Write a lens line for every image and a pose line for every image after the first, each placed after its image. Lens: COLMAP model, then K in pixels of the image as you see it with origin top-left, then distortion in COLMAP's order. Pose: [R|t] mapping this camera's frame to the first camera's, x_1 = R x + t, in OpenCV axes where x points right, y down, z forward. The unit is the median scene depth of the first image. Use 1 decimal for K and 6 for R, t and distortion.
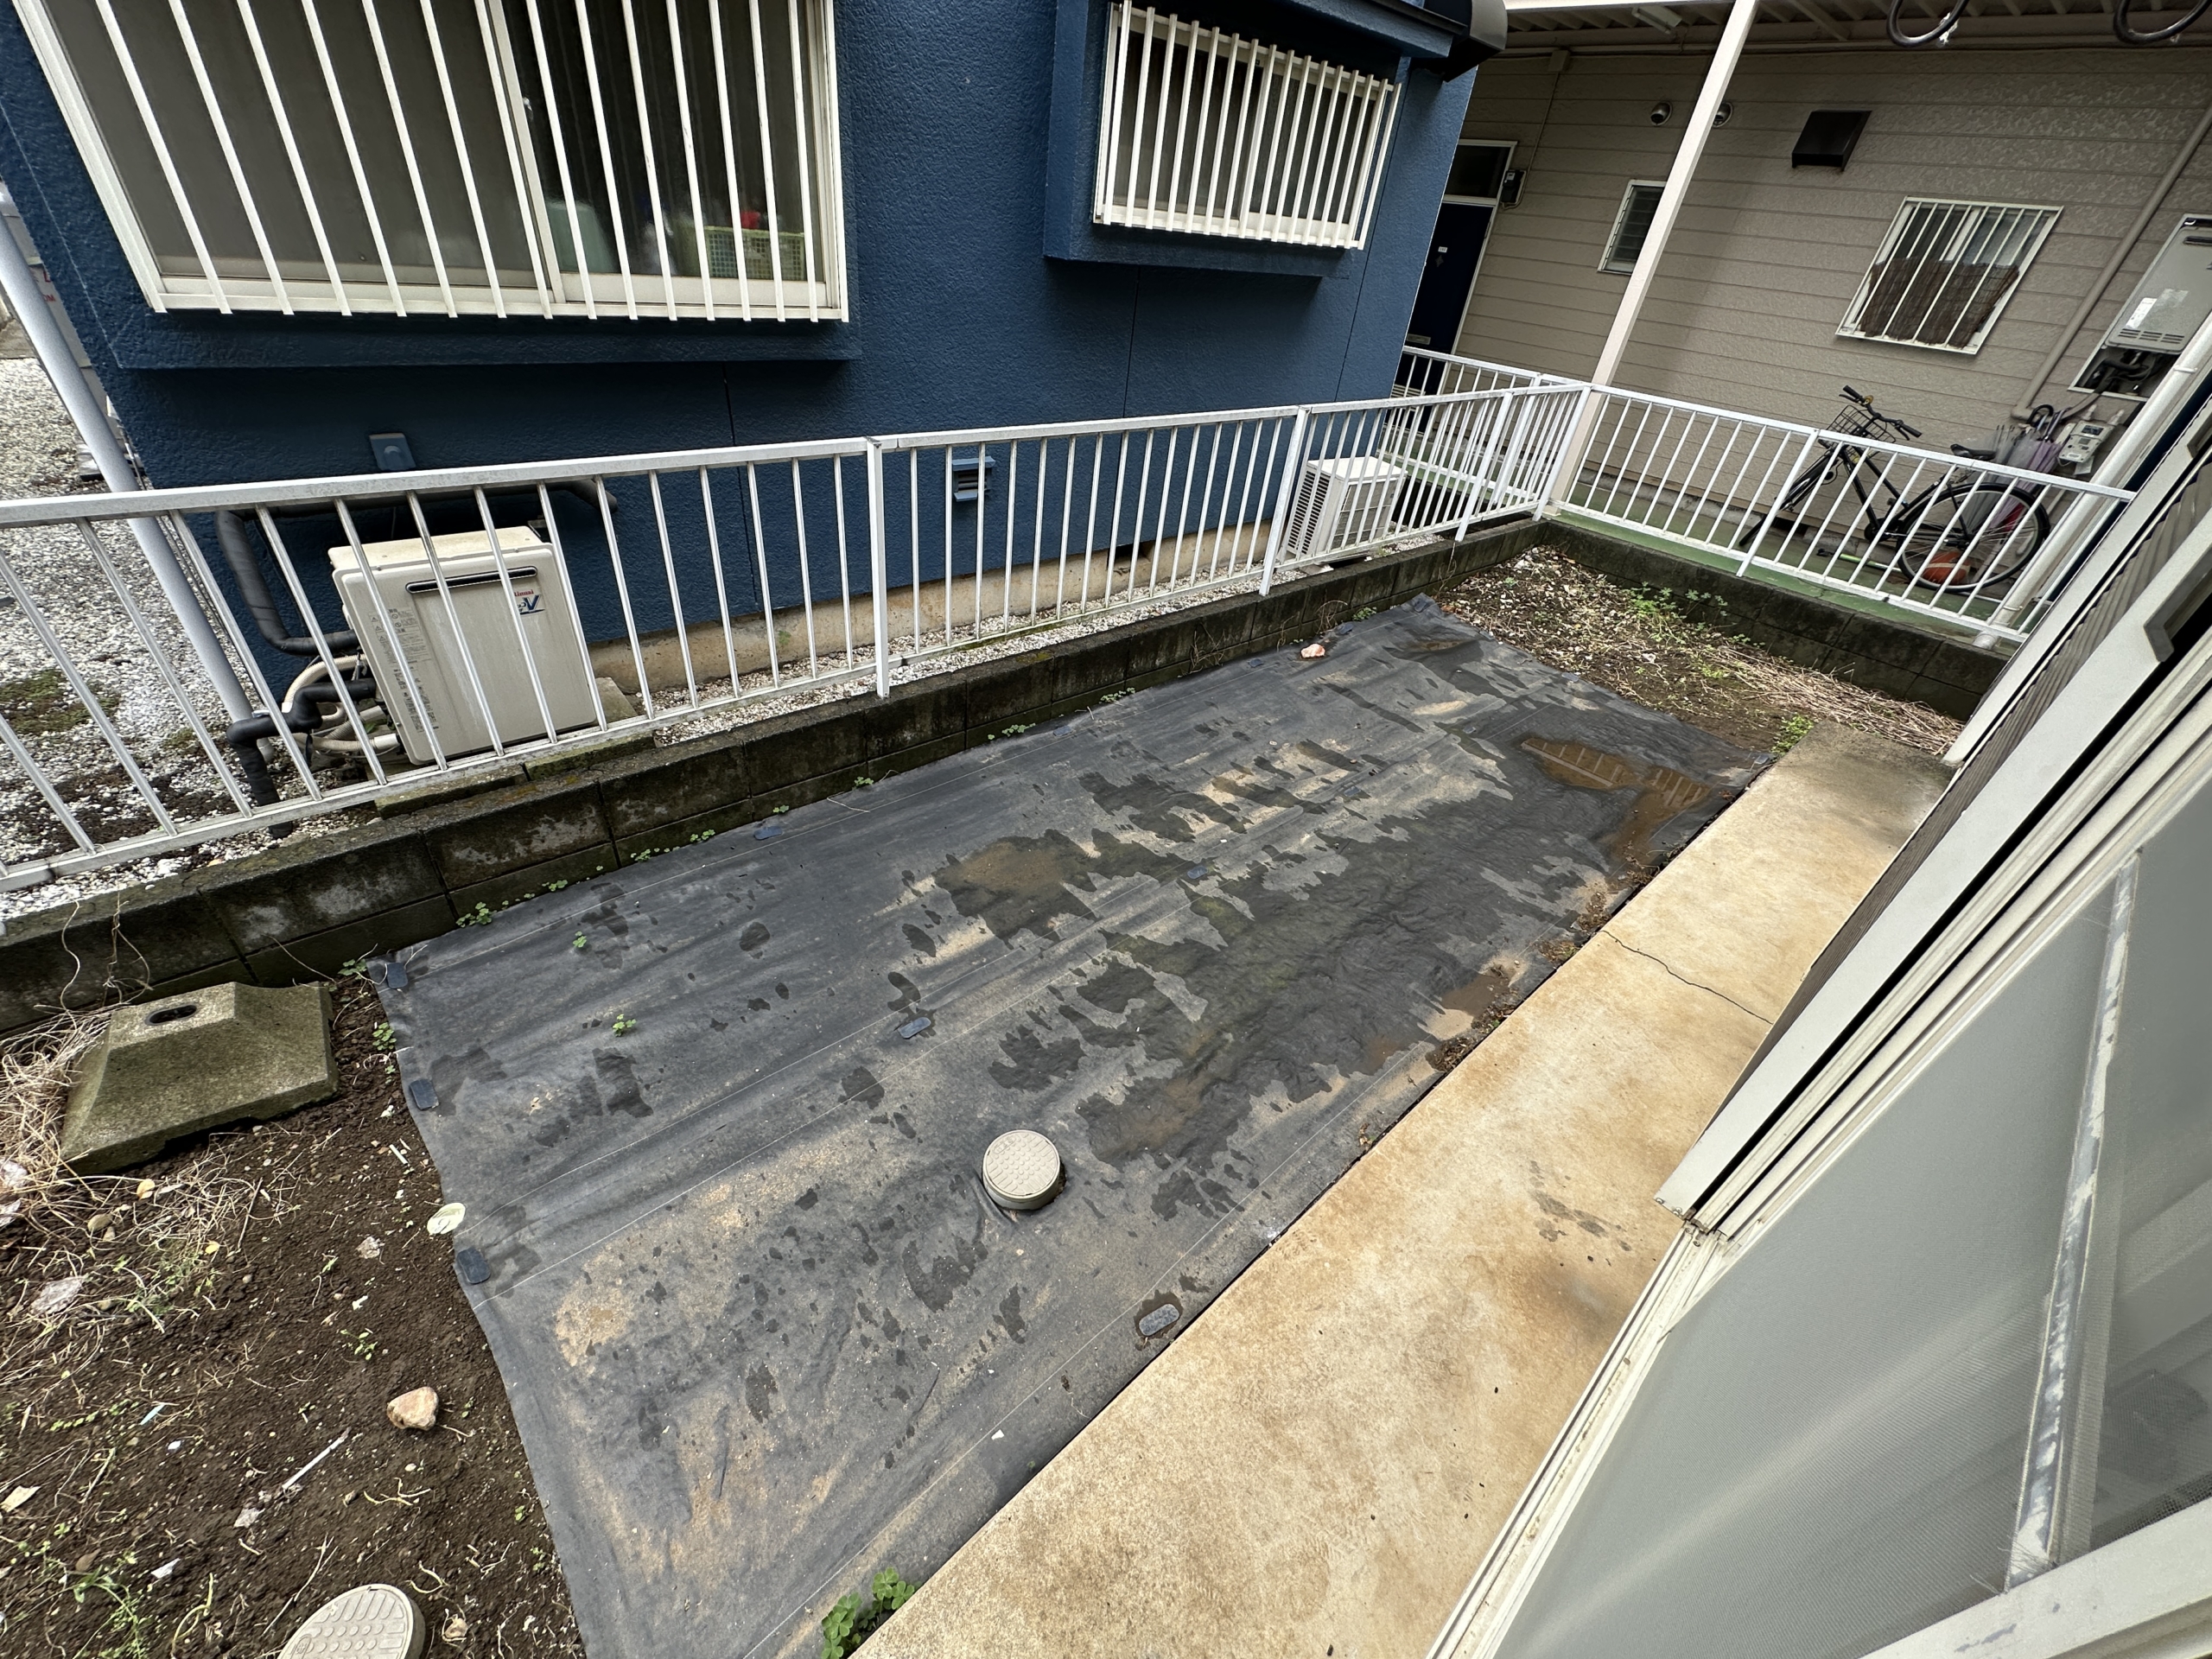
lens RADIAL K [[880.2, 0, 1101.1], [0, 880.2, 830.0], [0, 0, 1]] dist [-0.002732, 0.000742]
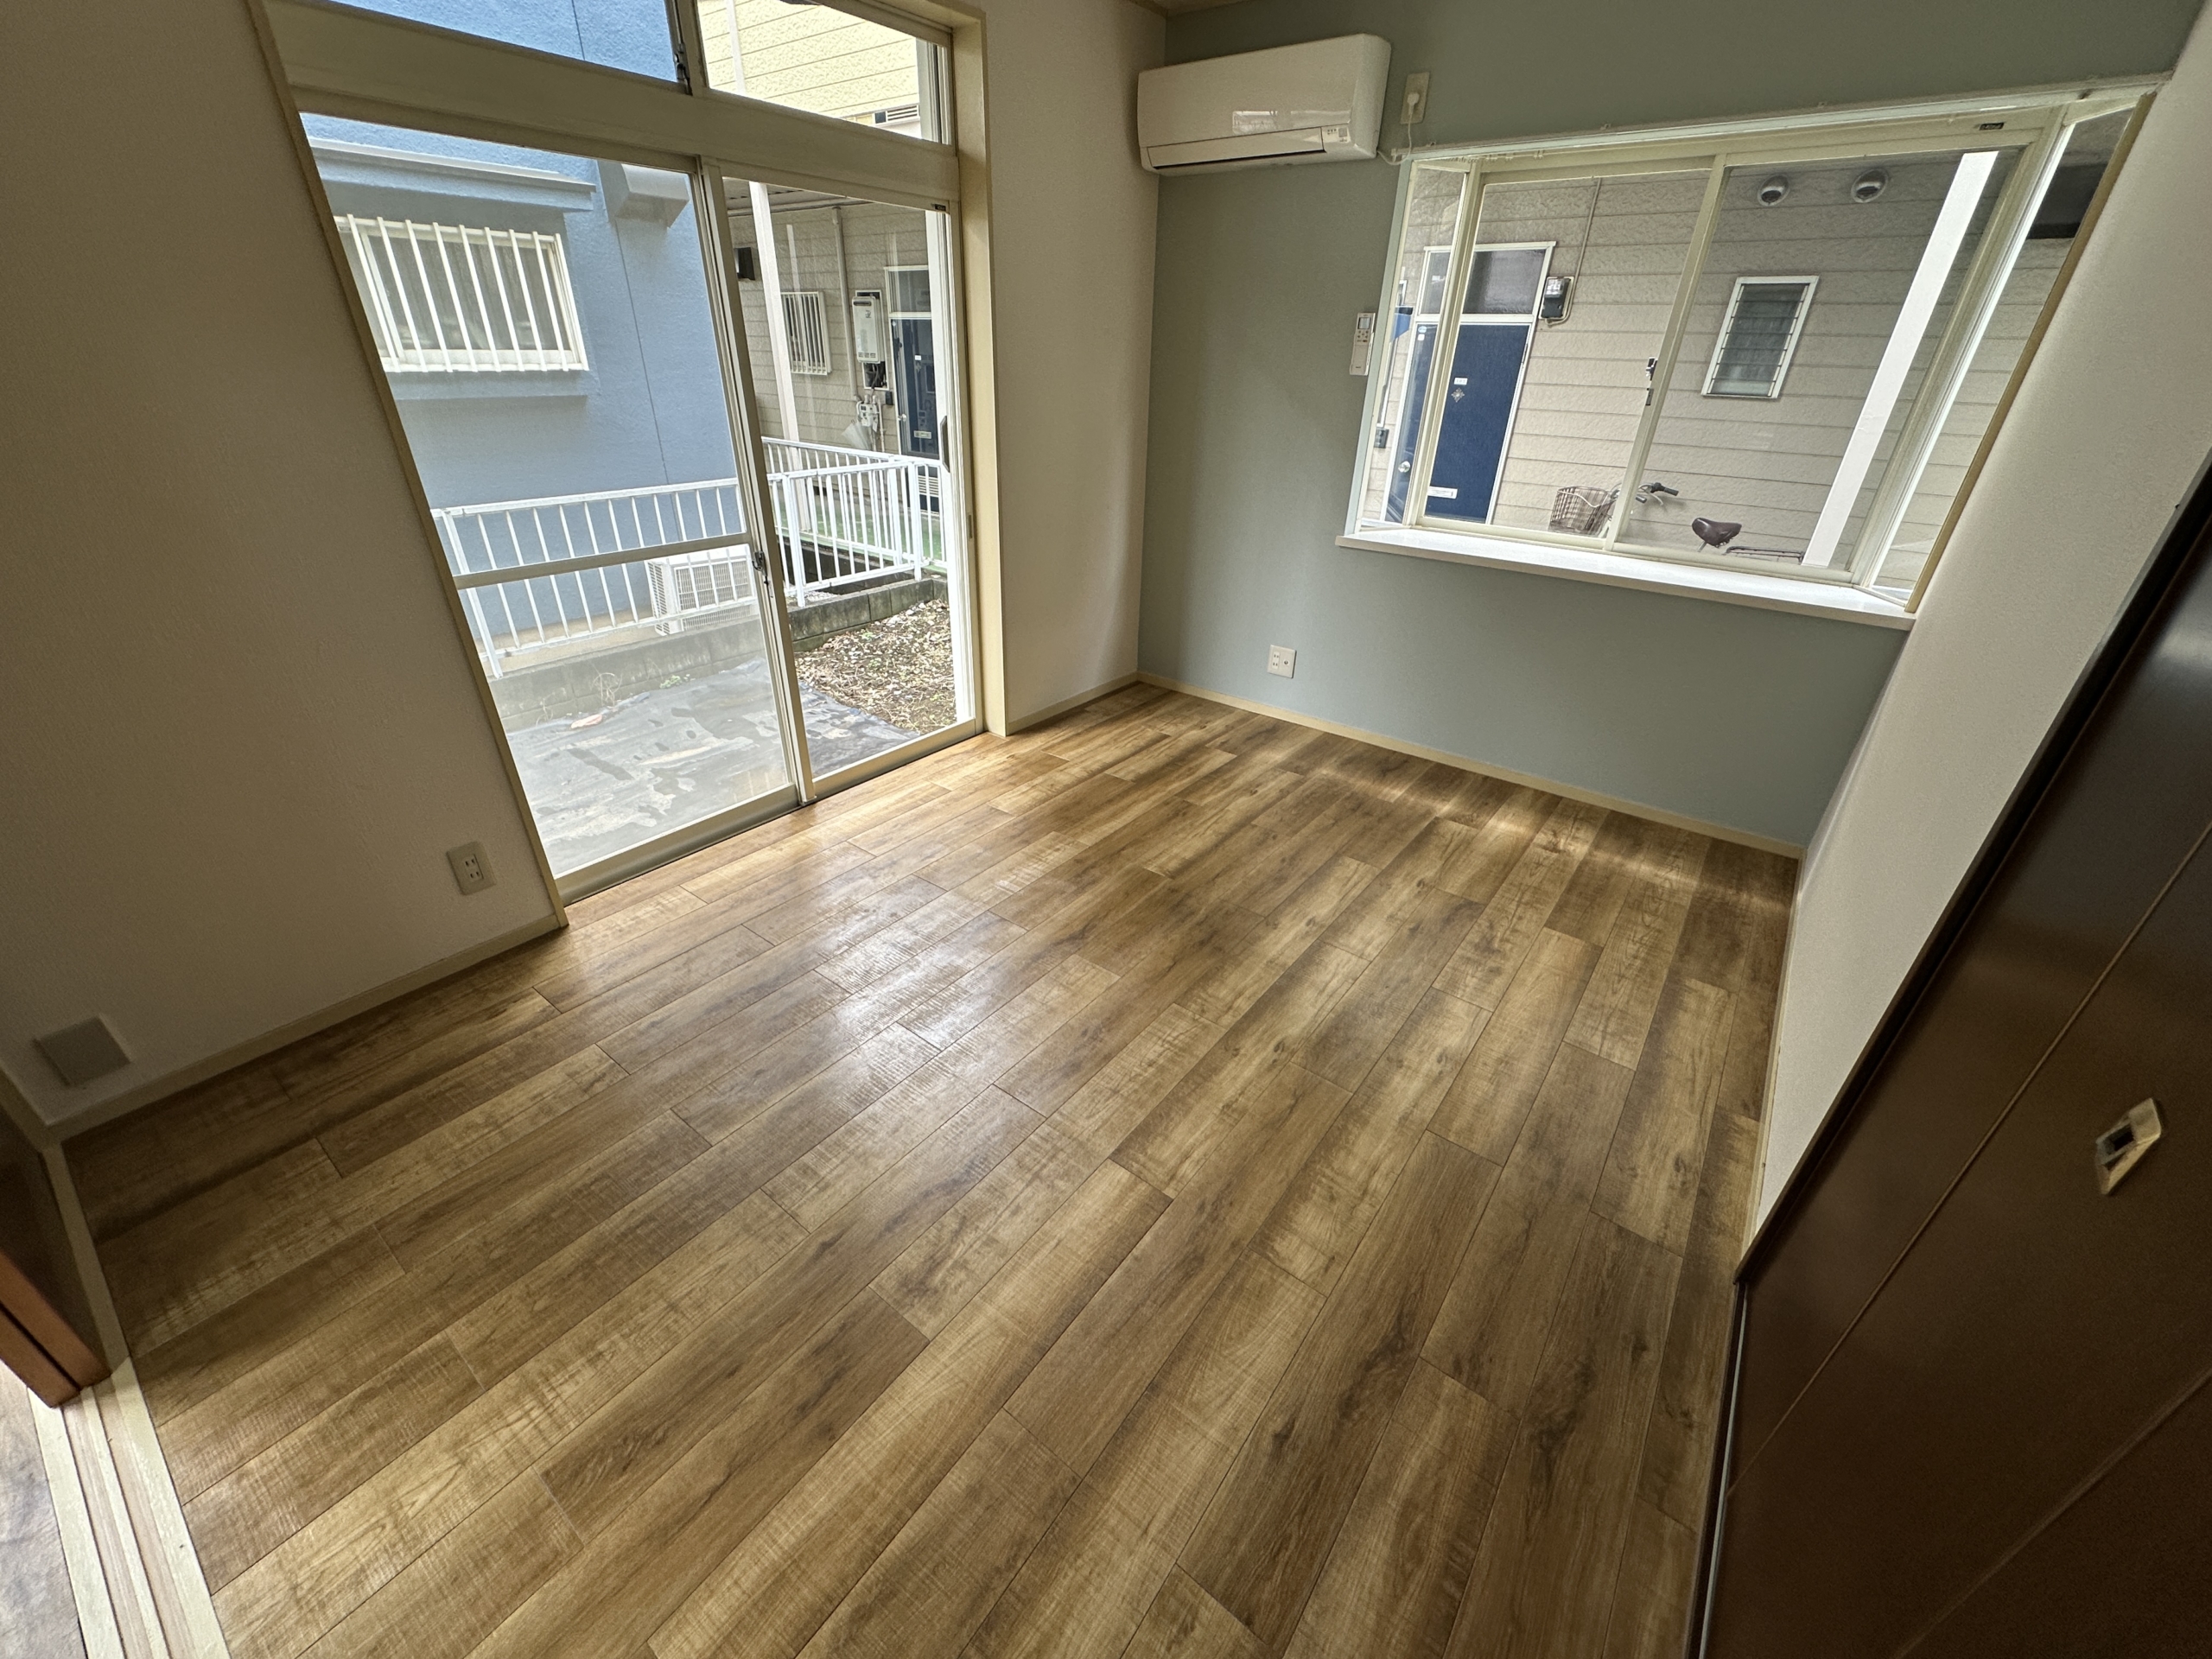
lens RADIAL K [[880.2, 0, 1101.7], [0, 880.2, 828.0], [0, 0, 1]] dist [-0.002732, 0.000742]
pose [[0.979892, -0.154428, 0.126351, 0.723083], [0.167042, 0.981248, -0.096169, 0.137631], [-0.109130, 0.115342, 0.987313, -0.121018]]
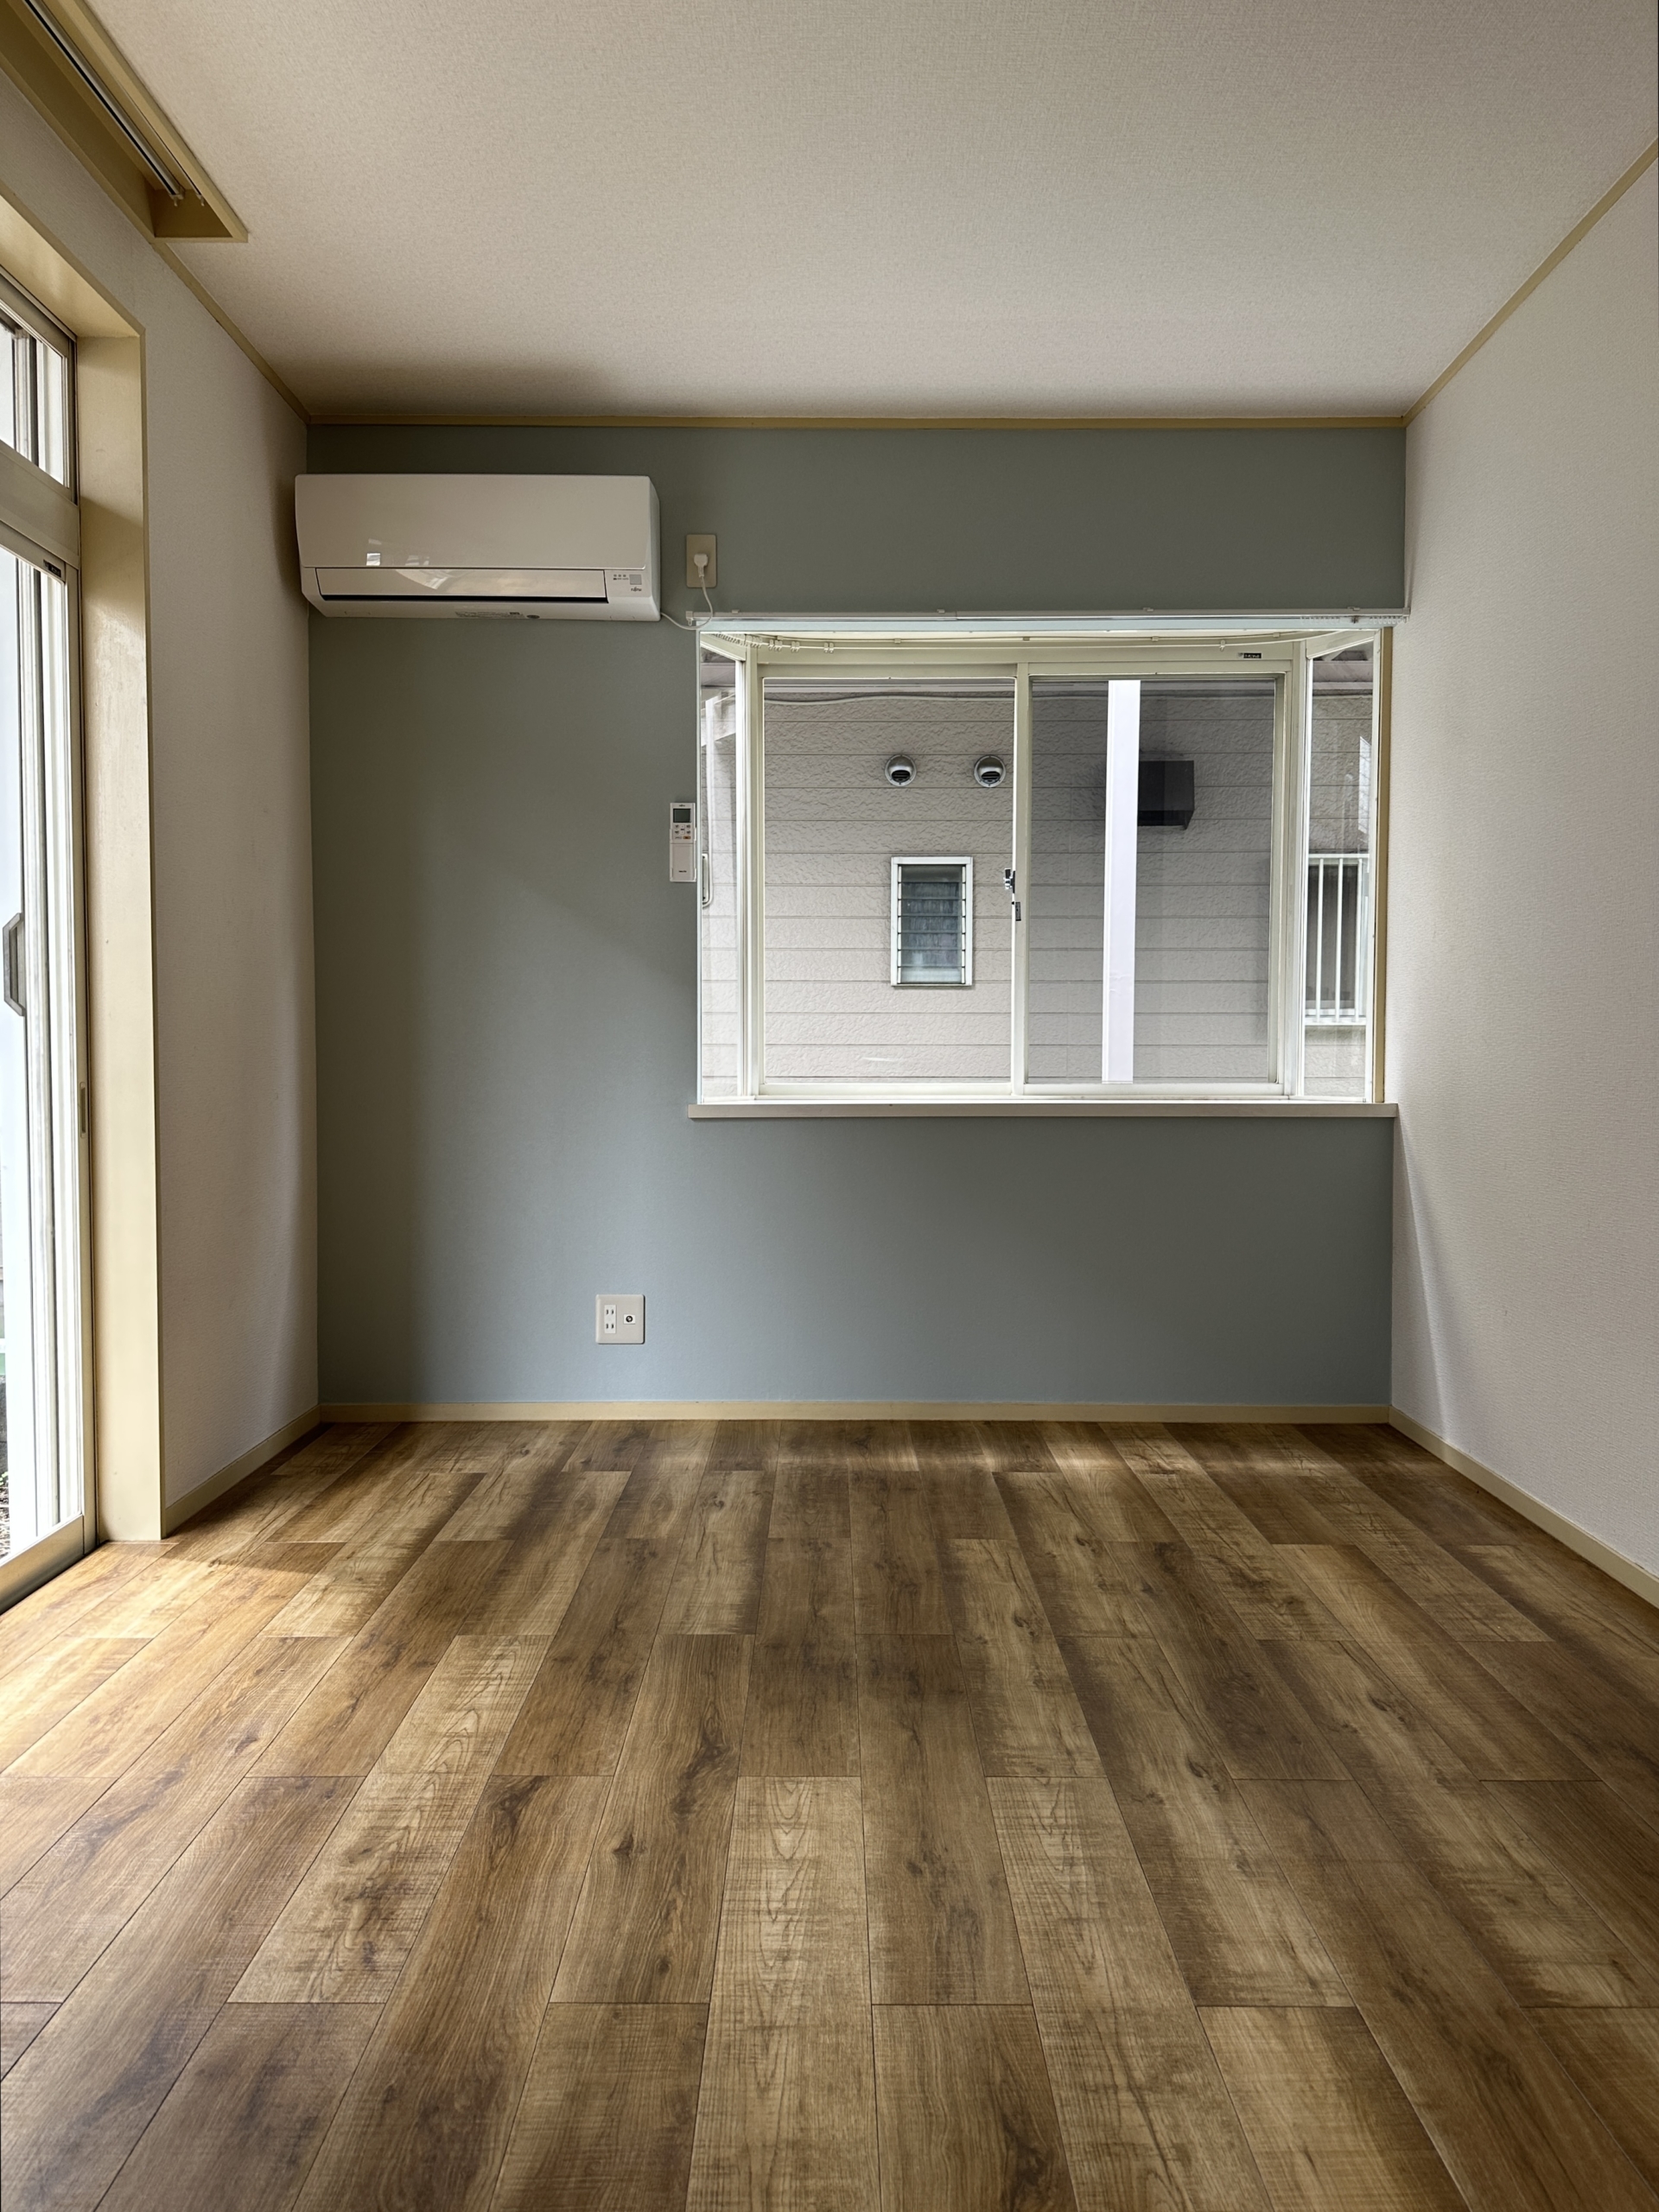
lens RADIAL K [[1551.1, 0, 823.5], [0, 1551.1, 1119.3], [0, 0, 1]] dist [0.044704, -0.056870]
pose [[0.663733, -0.130499, 0.736497, 0.468853], [0.484318, 0.825352, -0.290225, 0.144360], [-0.569995, 0.549331, 0.611016, 0.015928]]
